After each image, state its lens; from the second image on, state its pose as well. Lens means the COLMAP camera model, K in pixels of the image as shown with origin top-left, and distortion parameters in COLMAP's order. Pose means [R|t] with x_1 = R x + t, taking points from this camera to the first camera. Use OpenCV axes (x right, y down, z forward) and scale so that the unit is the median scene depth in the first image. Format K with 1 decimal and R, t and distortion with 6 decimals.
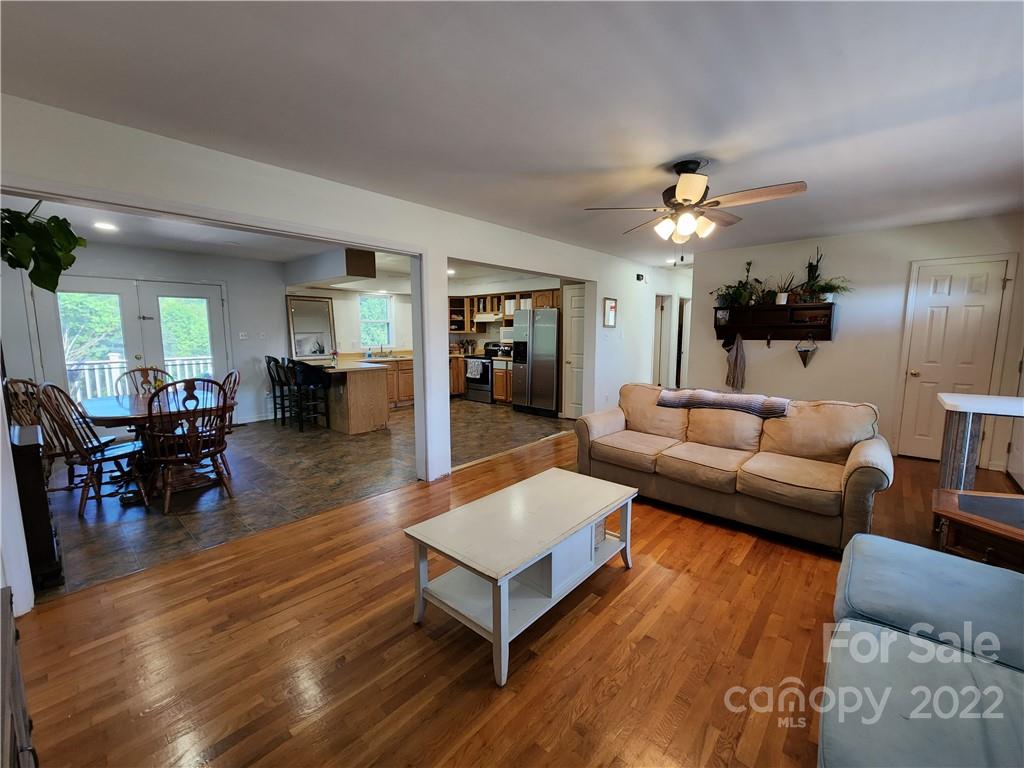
lens RADIAL K [[420.5, 0, 513.2], [0, 420.5, 381.6], [0, 0, 1]] dist [0.002122, 0.000846]
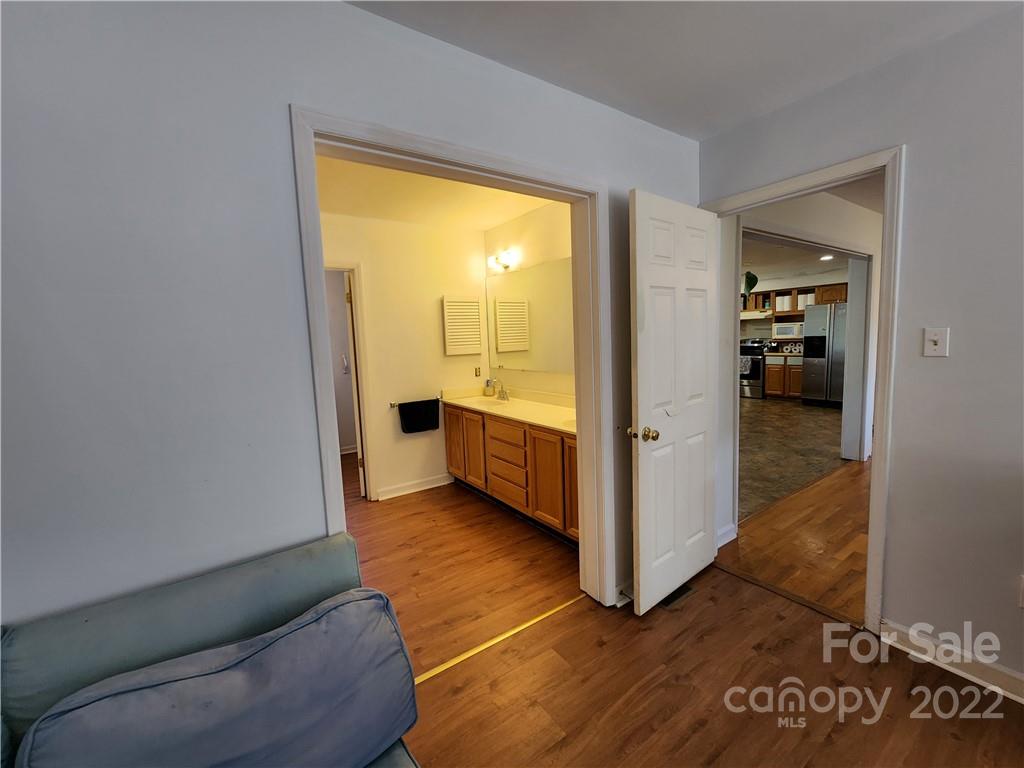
lens RADIAL K [[420.5, 0, 510.4], [0, 420.5, 379.9], [0, 0, 1]] dist [0.002122, 0.000846]
pose [[0.970690, -0.013316, -0.239966, -0.417195], [0.010377, 0.999855, -0.013504, 0.014635], [0.240111, 0.010618, 0.970687, -0.146137]]
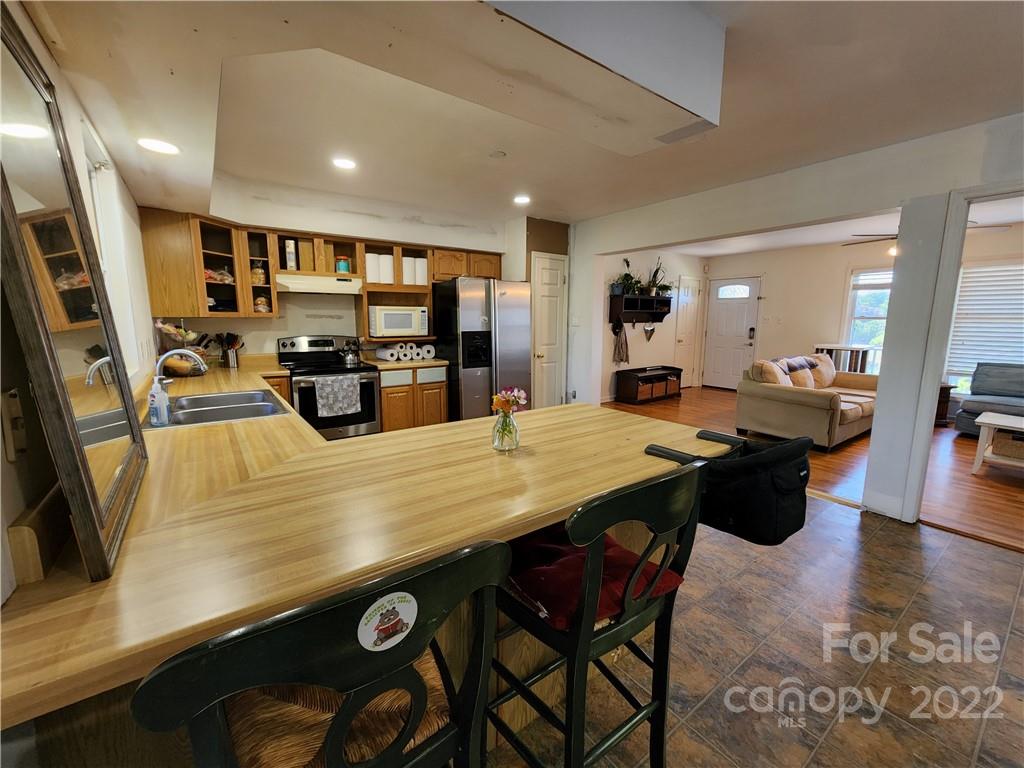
lens RADIAL K [[420.5, 0, 511.7], [0, 420.5, 382.6], [0, 0, 1]] dist [0.002122, 0.000846]
pose [[0.207523, -0.150665, 0.966558, -0.522767], [0.112050, 0.985226, 0.129517, -0.088000], [-0.971792, 0.081426, 0.221339, 0.756149]]
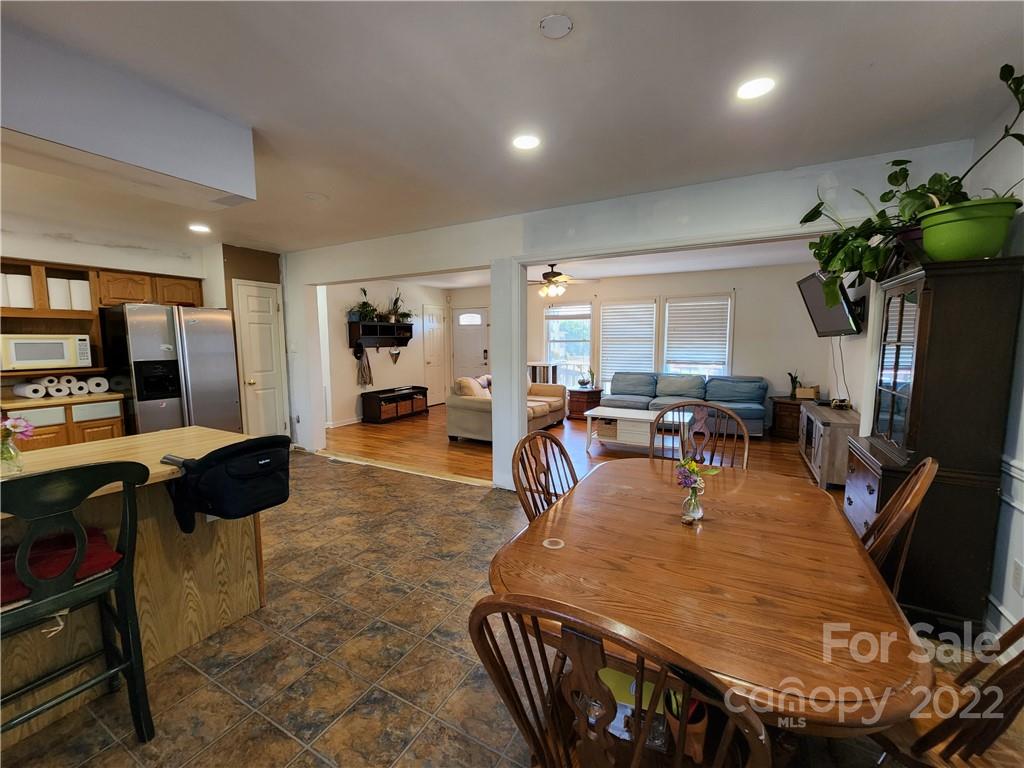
lens RADIAL K [[420.5, 0, 507.3], [0, 420.5, 384.0], [0, 0, 1]] dist [0.002122, 0.000846]
pose [[-0.212422, -0.102528, 0.971784, -0.587211], [0.120027, 0.984212, 0.130076, -0.075333], [-0.969779, 0.144272, -0.196762, 0.604553]]
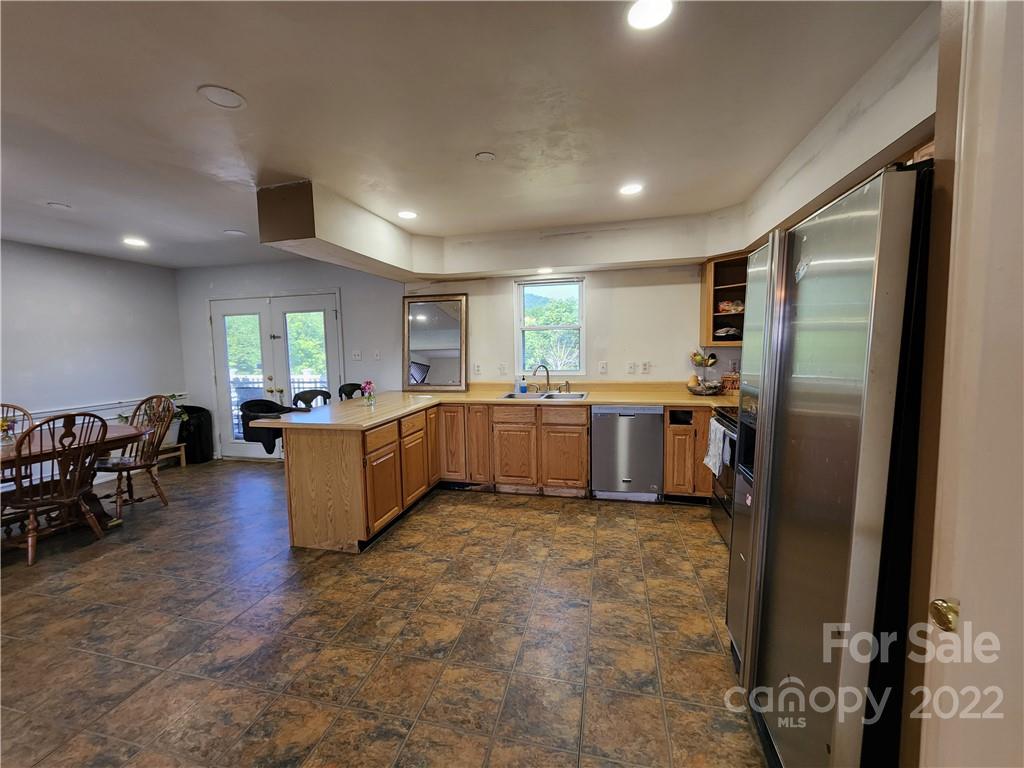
lens RADIAL K [[420.5, 0, 513.2], [0, 420.5, 387.8], [0, 0, 1]] dist [0.002122, 0.000846]
pose [[0.471734, 0.057662, -0.879854, 0.145487], [-0.093117, 0.995537, 0.015318, -0.071030], [0.876810, 0.074703, 0.474998, 0.715027]]
